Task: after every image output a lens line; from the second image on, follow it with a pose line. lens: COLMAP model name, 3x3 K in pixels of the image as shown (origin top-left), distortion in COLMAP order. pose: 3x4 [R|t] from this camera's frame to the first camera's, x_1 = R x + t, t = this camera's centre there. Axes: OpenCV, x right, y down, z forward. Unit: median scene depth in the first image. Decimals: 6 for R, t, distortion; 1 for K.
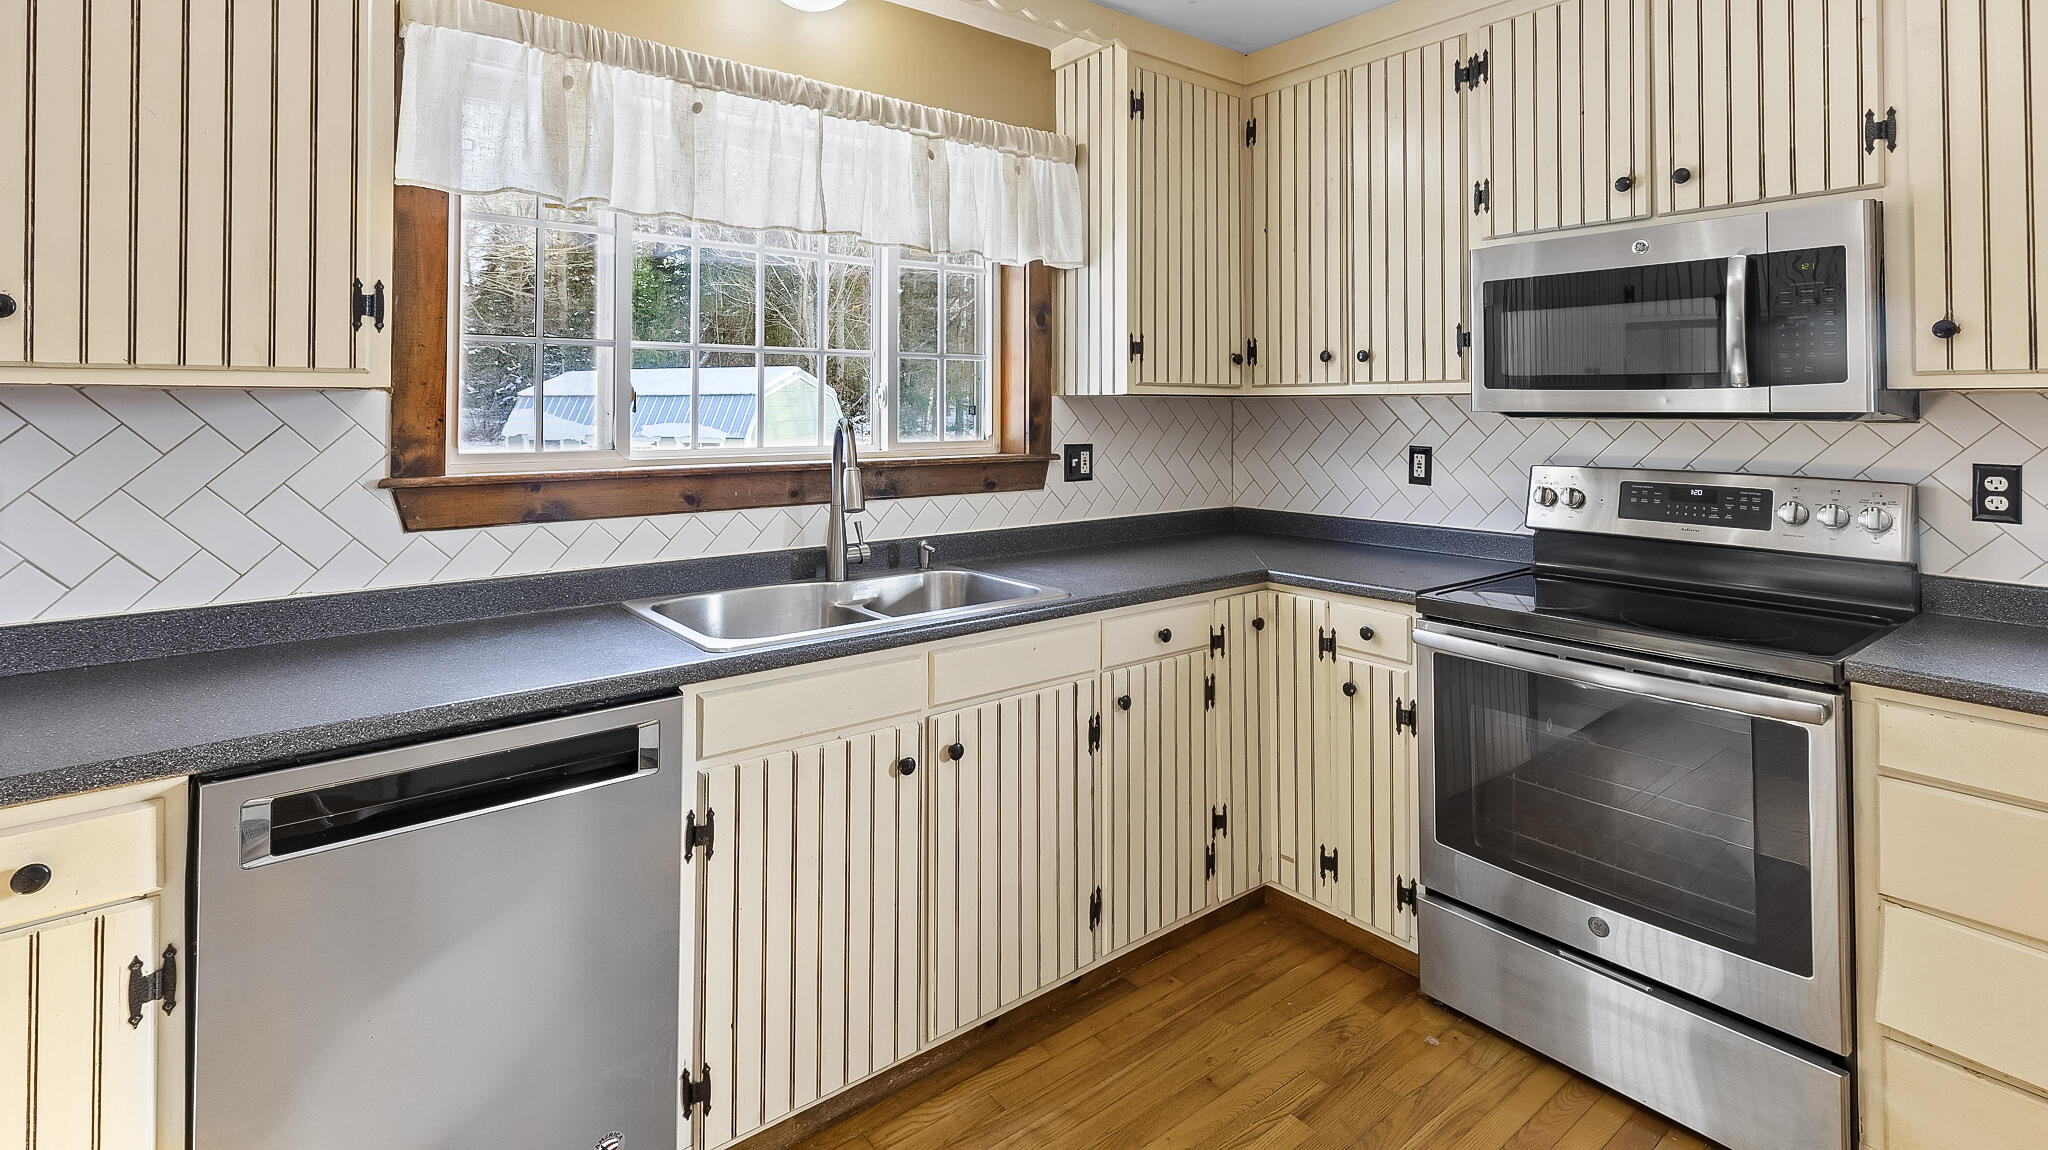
lens RADIAL K [[1069.1, 0, 962.4], [0, 1069.1, 390.2], [0, 0, 1]] dist [0.003129, -0.001358]
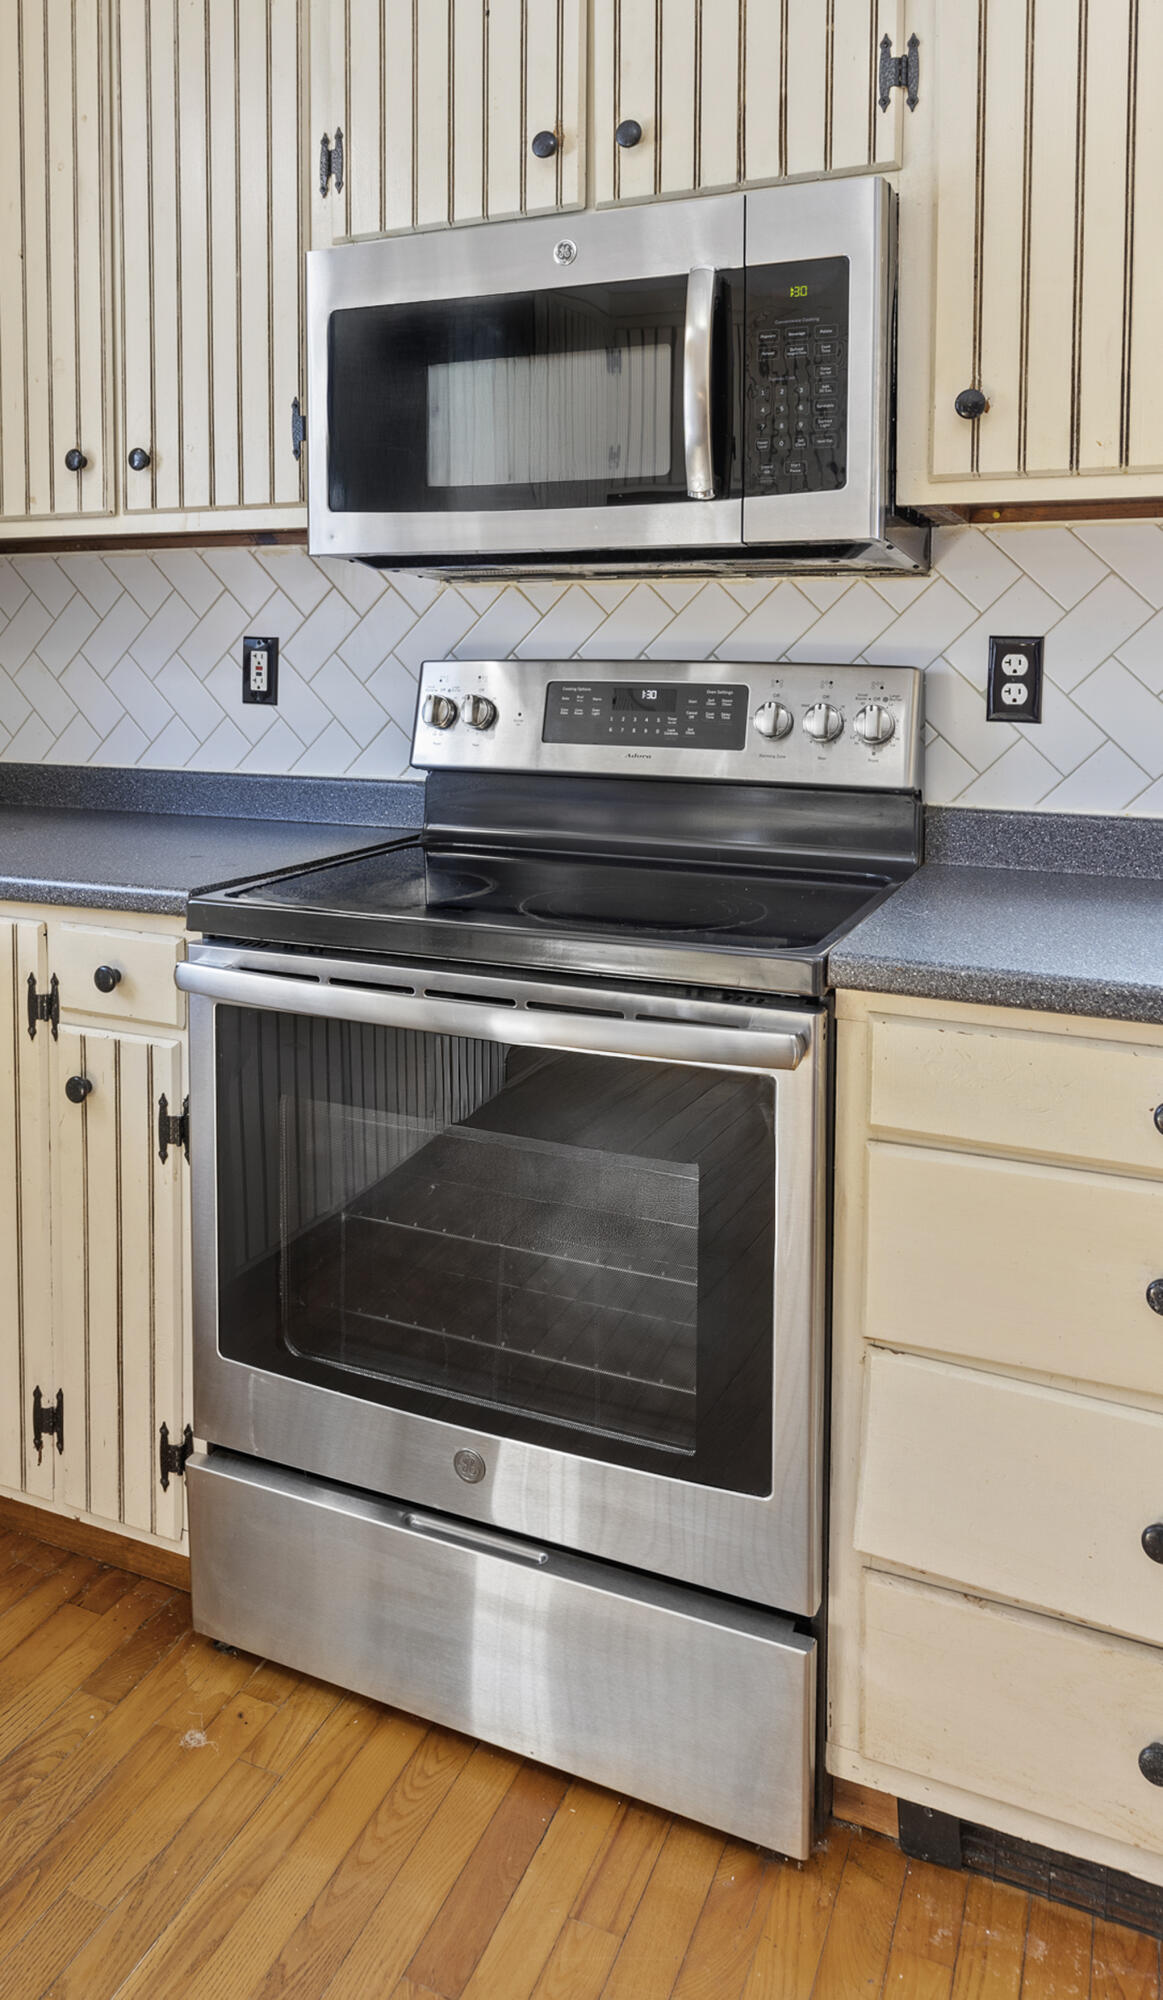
lens RADIAL K [[1540.8, 0, 624.8], [0, 1540.8, 734.1], [0, 0, 1]] dist [0.003139, -0.011253]
pose [[0.853969, -0.023507, 0.519793, 0.219551], [-0.015490, 0.997388, 0.070554, 0.056838], [-0.520094, -0.068302, 0.851374, 0.261194]]
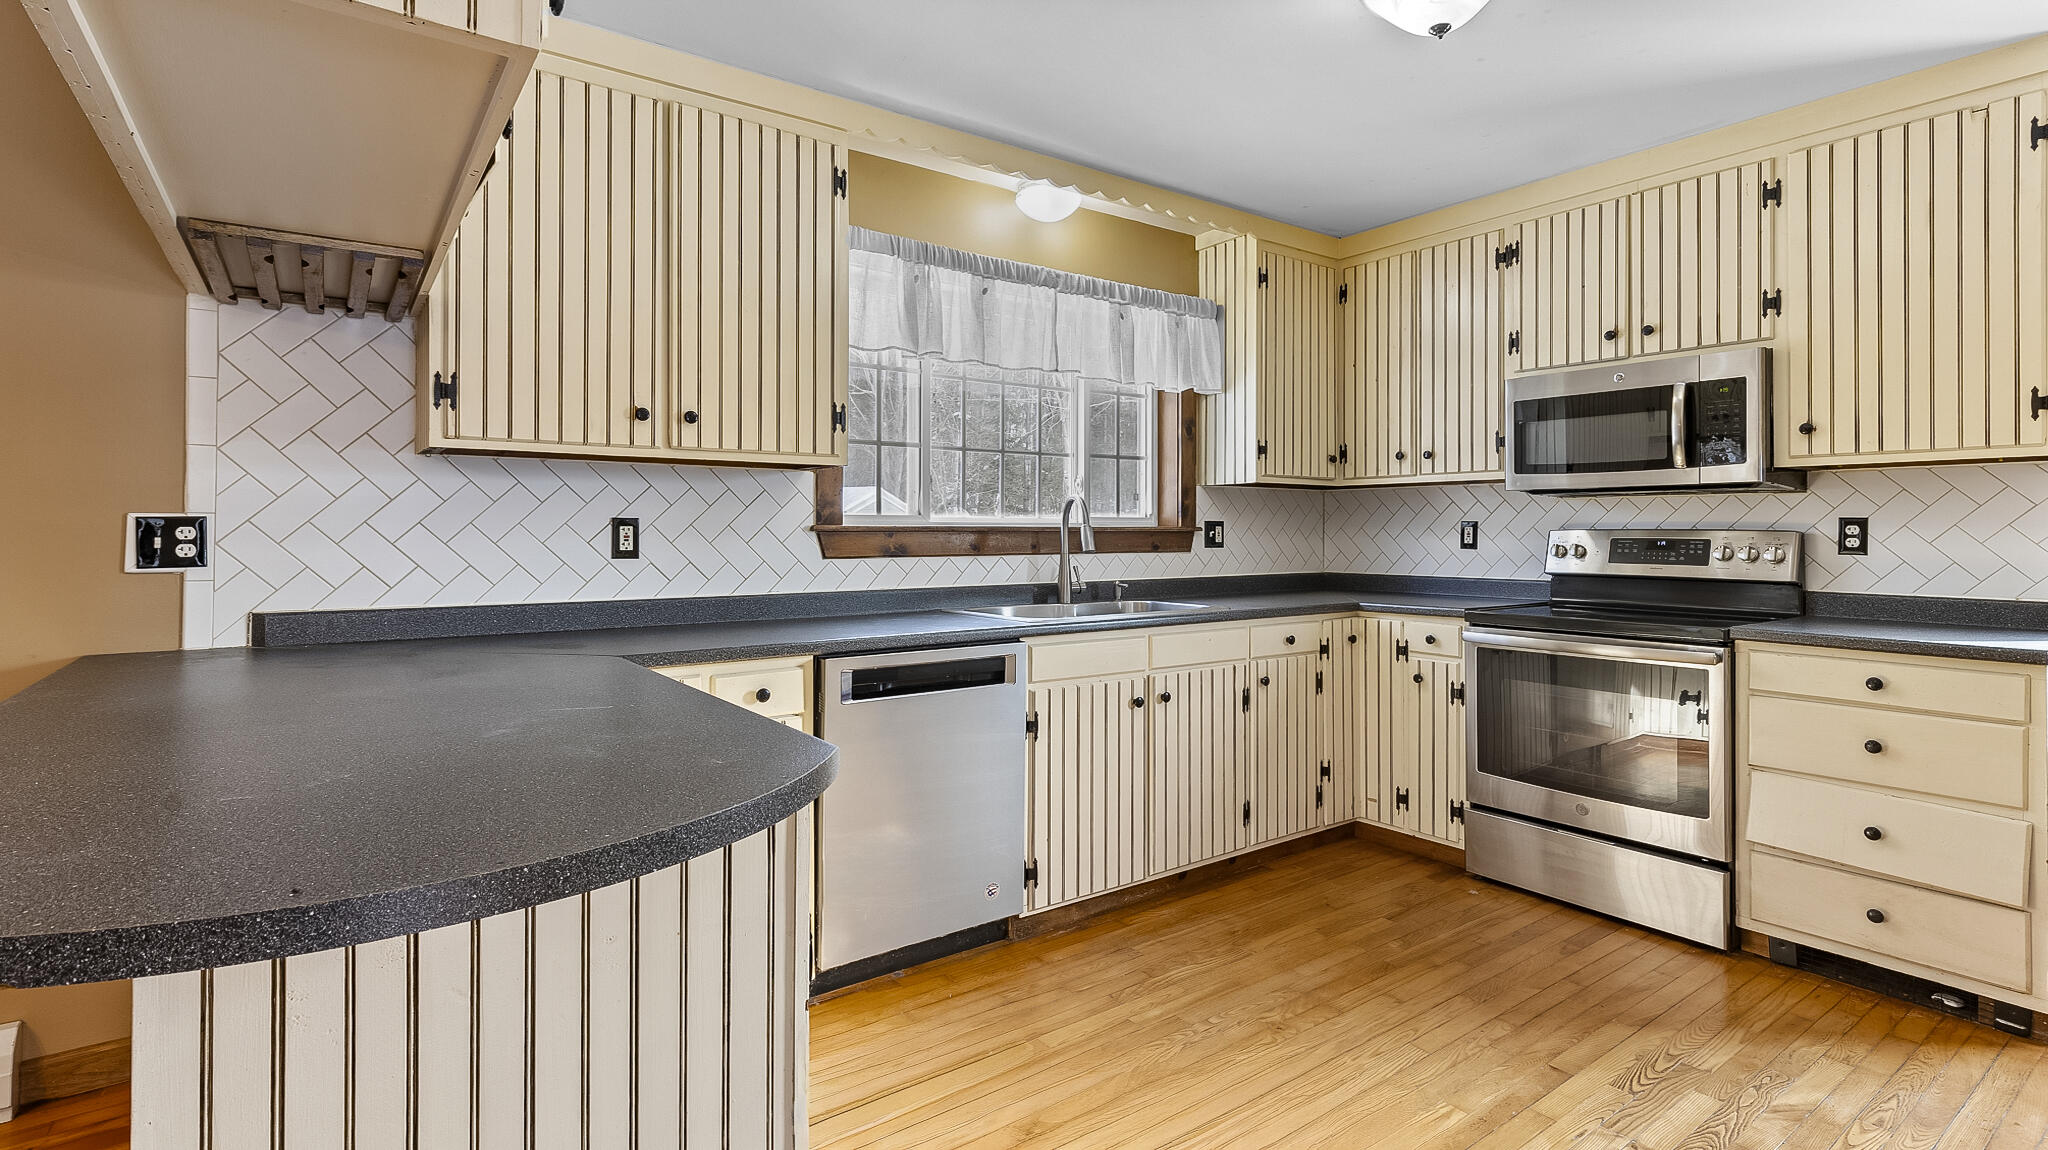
lens RADIAL K [[1017.5, 0, 944.5], [0, 1017.5, 522.8], [0, 0, 1]] dist [0.000724, -0.005457]
pose [[0.997343, 0.002999, -0.072789, -0.201155], [-0.002245, 0.999943, 0.010435, 0.055369], [0.072817, -0.010244, 0.997293, -0.476175]]
